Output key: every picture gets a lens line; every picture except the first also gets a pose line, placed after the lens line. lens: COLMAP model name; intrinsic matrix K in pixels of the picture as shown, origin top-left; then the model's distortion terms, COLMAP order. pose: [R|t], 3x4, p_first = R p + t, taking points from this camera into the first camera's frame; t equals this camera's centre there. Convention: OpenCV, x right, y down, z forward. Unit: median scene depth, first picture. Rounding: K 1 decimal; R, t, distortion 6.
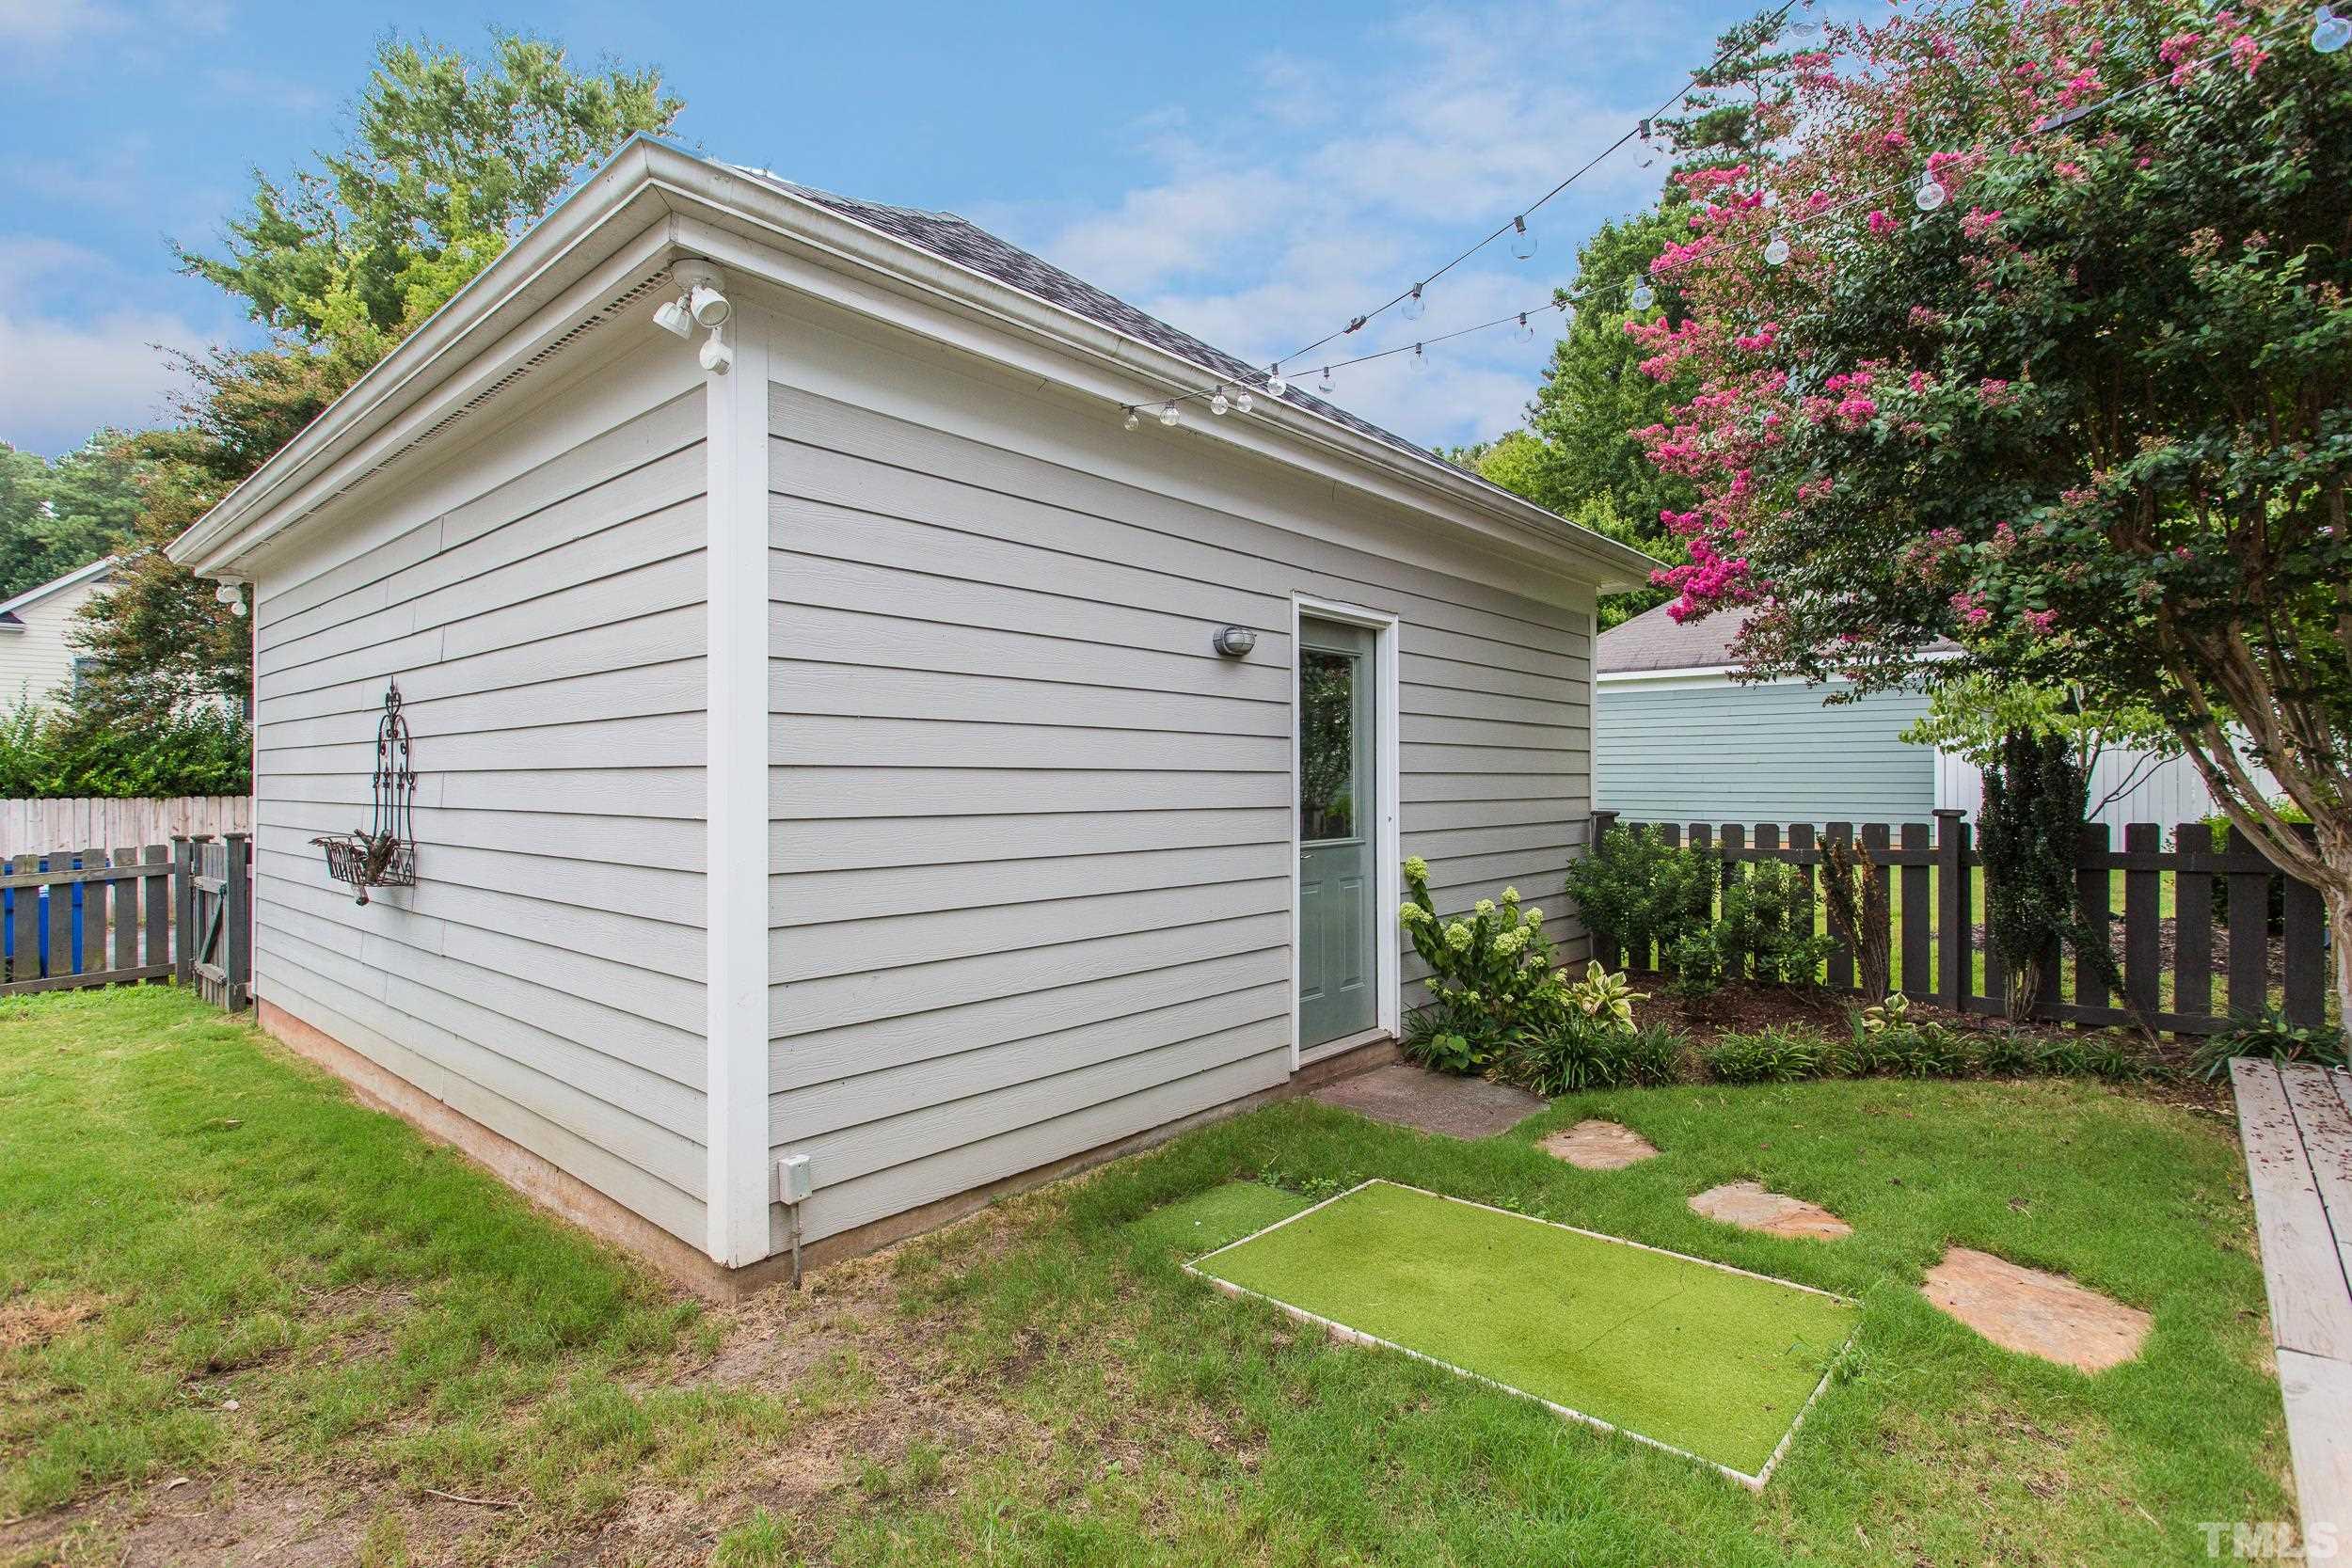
lens RADIAL K [[1131.2, 0, 1190.9], [0, 1131.2, 784.9], [0, 0, 1]] dist [-0.002262, 0.002515]
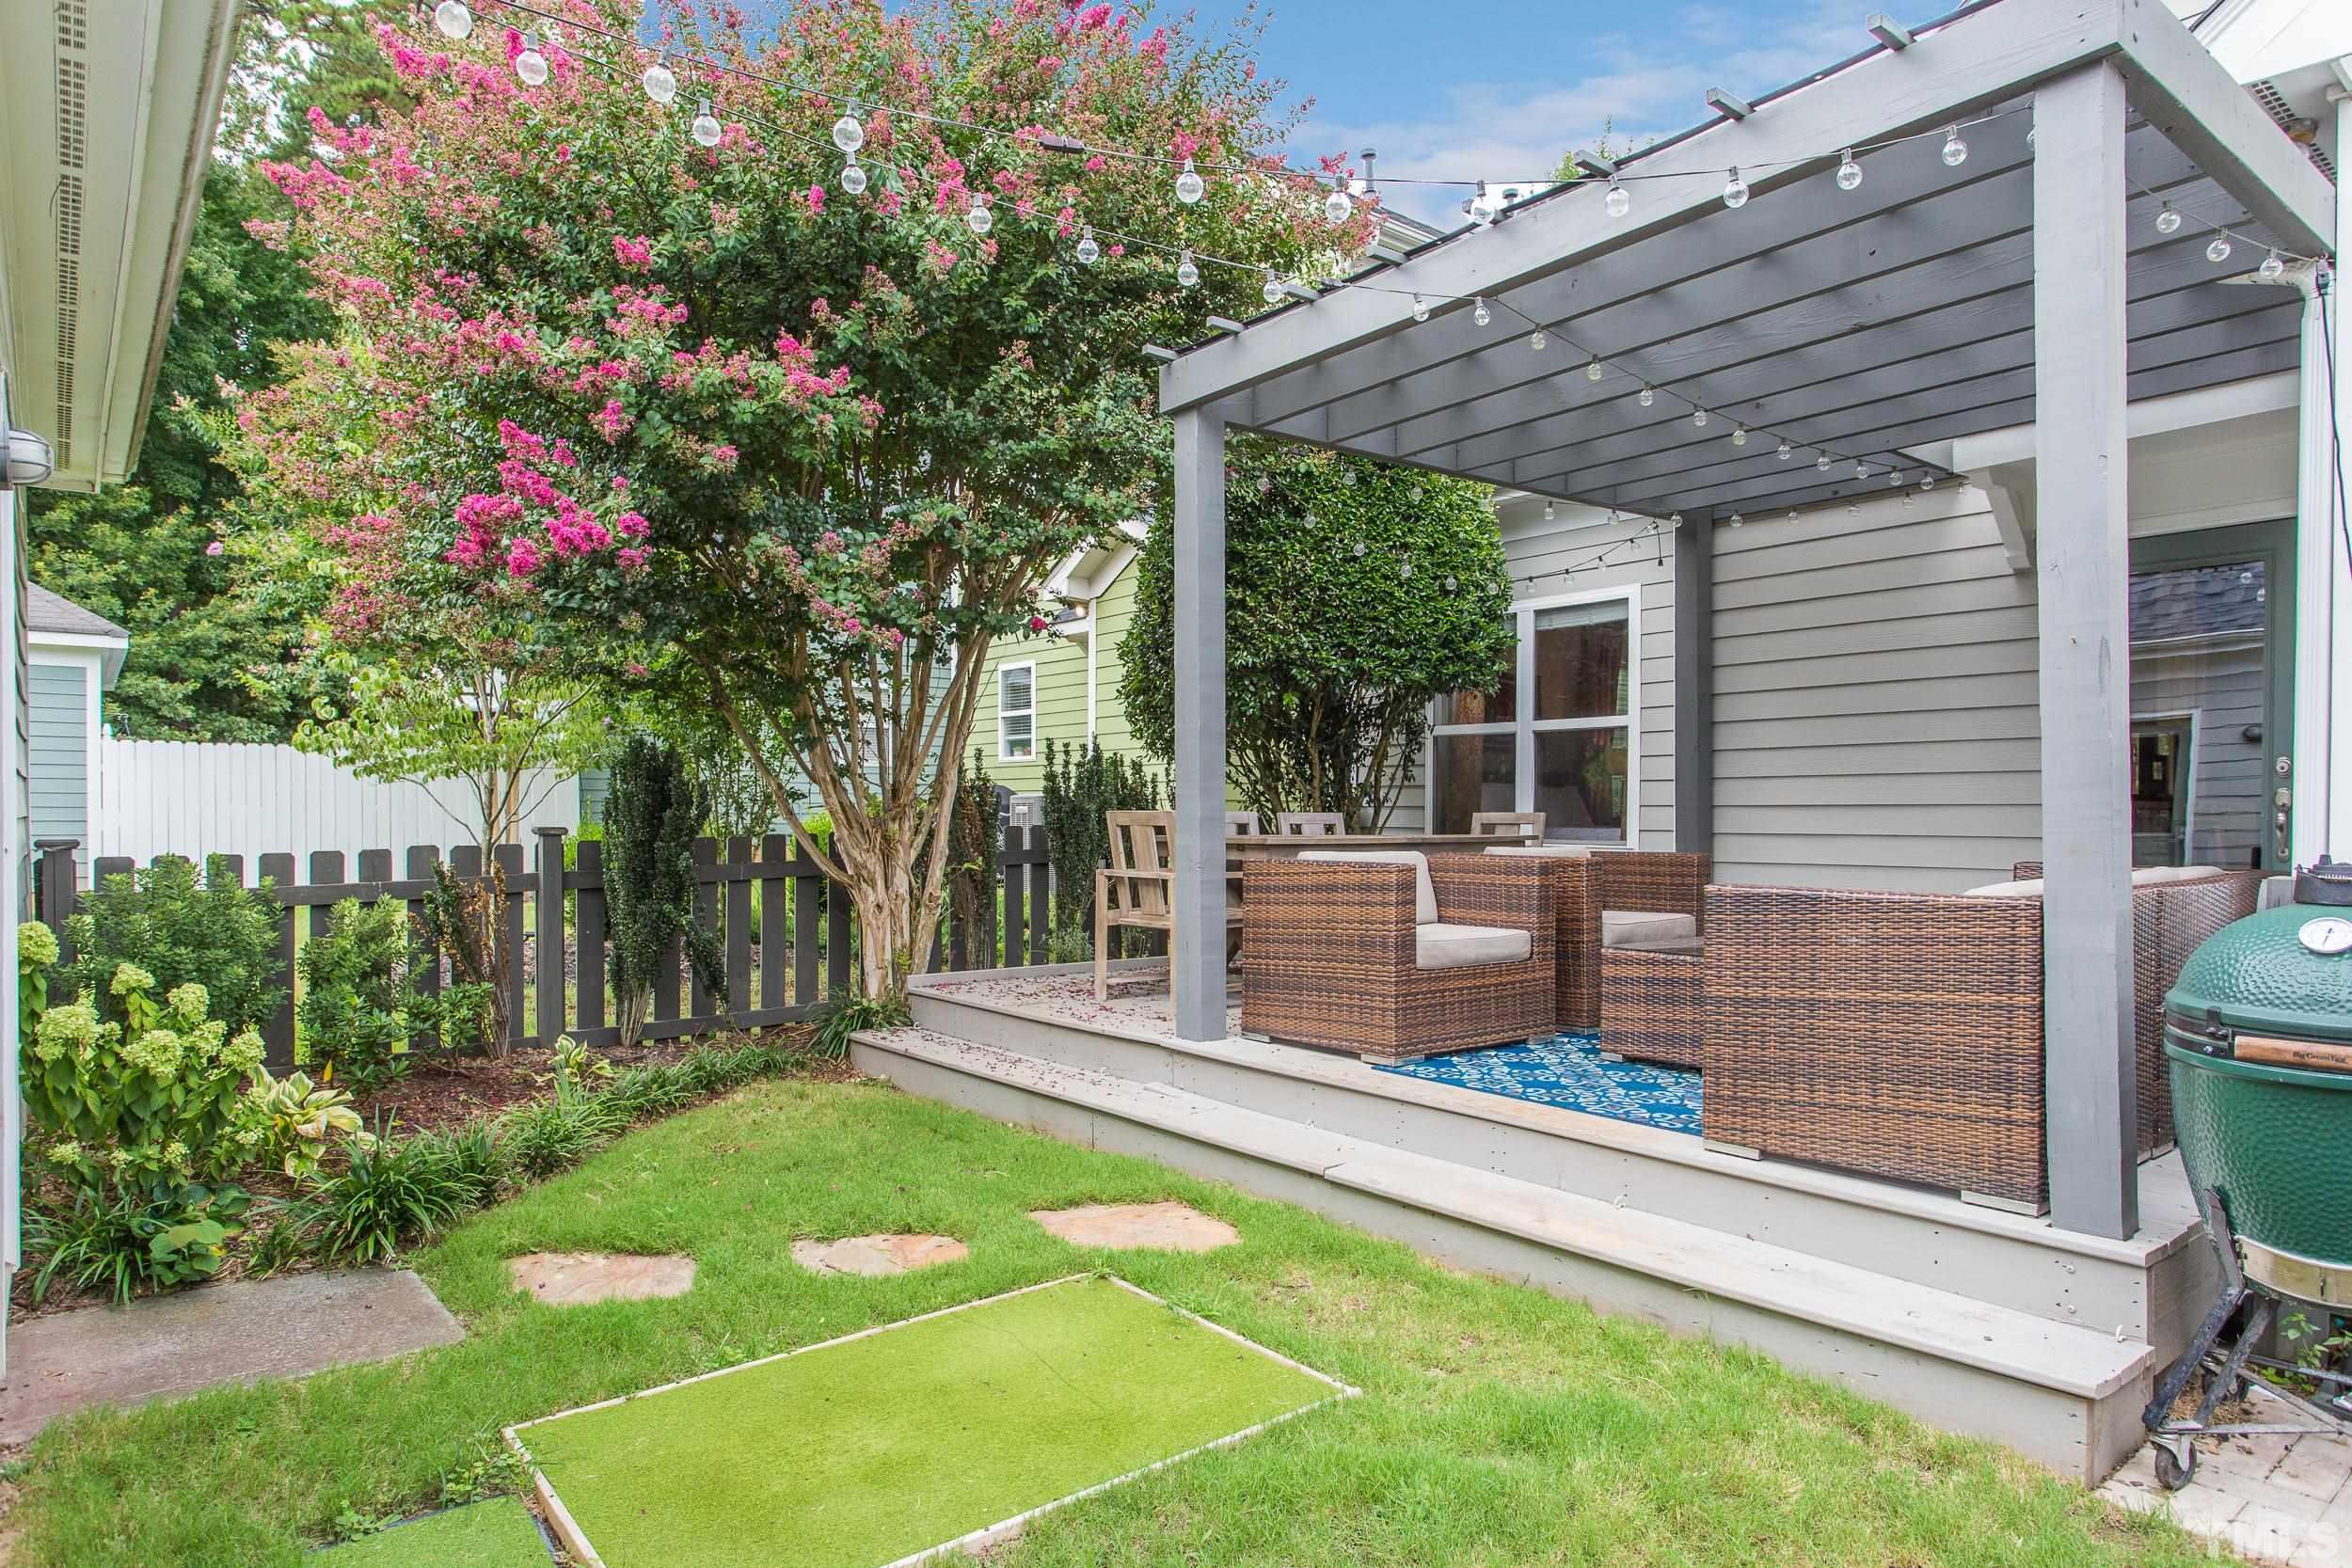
lens RADIAL K [[1371.5, 0, 1181.5], [0, 1371.5, 794.9], [0, 0, 1]] dist [-0.001270, 0.000106]
pose [[0.171315, 0.015231, 0.985099, -0.519501], [0.001688, 0.999874, -0.015754, 0.023187], [-0.985215, 0.004362, 0.171267, 0.539449]]
